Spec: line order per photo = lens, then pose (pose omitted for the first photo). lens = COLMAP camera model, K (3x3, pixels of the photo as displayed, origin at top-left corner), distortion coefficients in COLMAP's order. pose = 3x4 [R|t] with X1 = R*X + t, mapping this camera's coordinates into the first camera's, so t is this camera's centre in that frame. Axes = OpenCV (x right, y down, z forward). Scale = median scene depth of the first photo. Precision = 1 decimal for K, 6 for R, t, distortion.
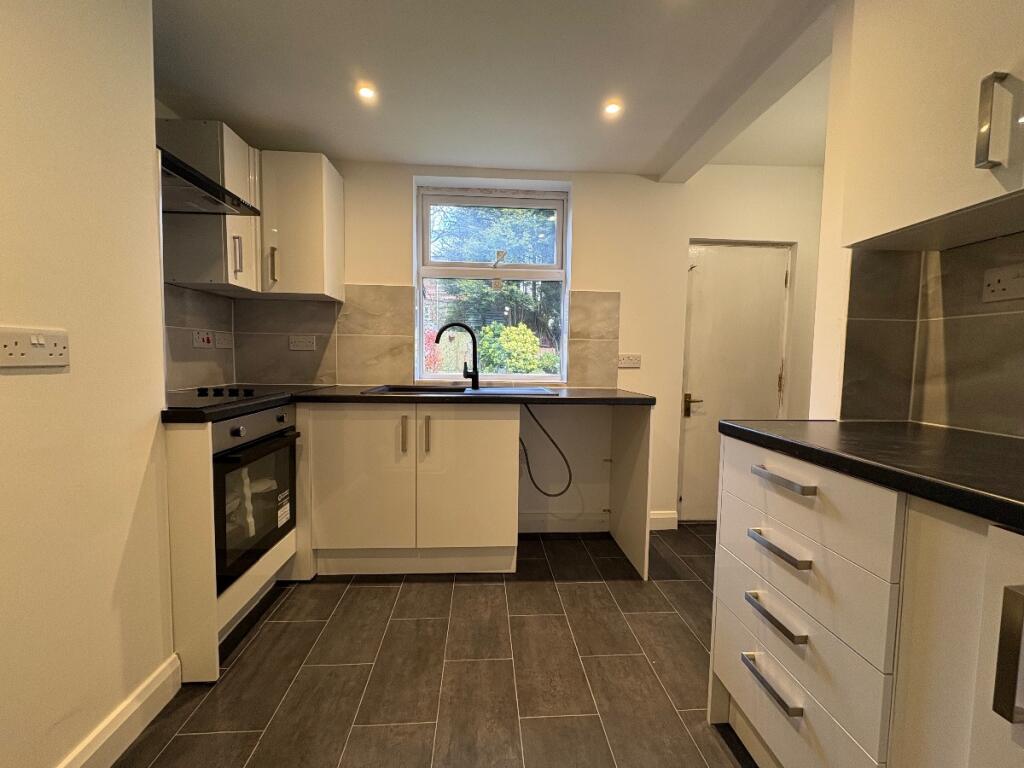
lens RADIAL K [[405.6, 0, 503.9], [0, 405.6, 383.5], [0, 0, 1]] dist [-0.010138, 0.001472]
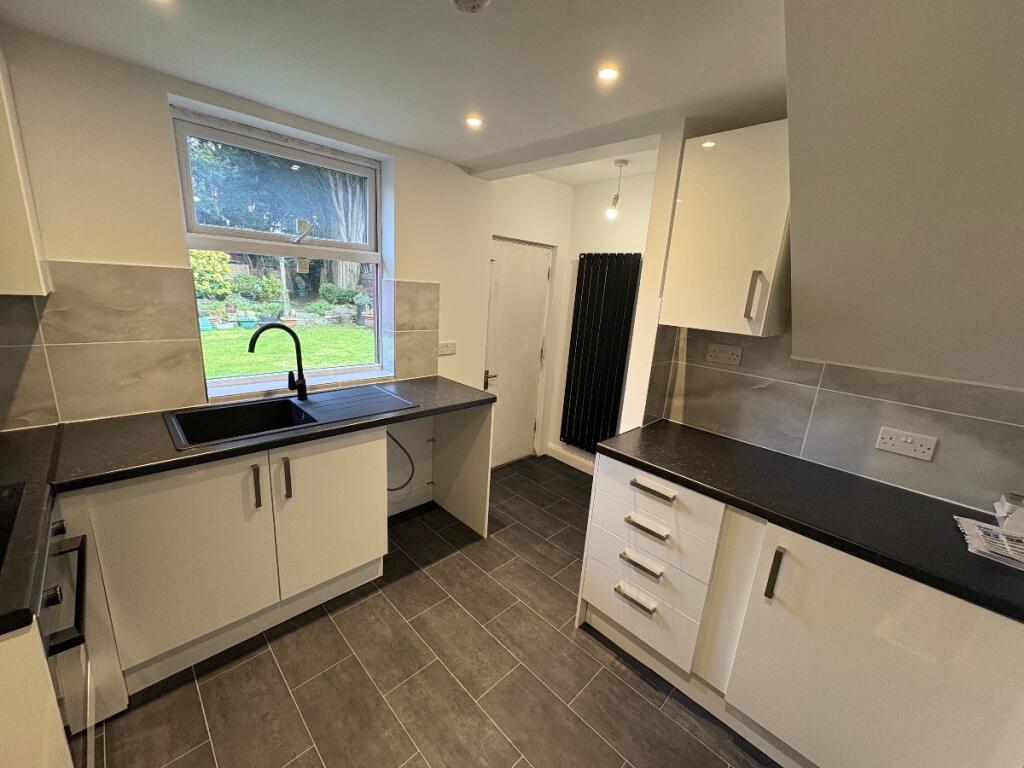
lens RADIAL K [[405.6, 0, 513.0], [0, 405.6, 386.8], [0, 0, 1]] dist [-0.010138, 0.001472]
pose [[0.753608, -0.127669, 0.644807, -0.343701], [-0.009855, 0.978652, 0.205286, -0.232766], [-0.657251, -0.161060, 0.736262, 0.103897]]
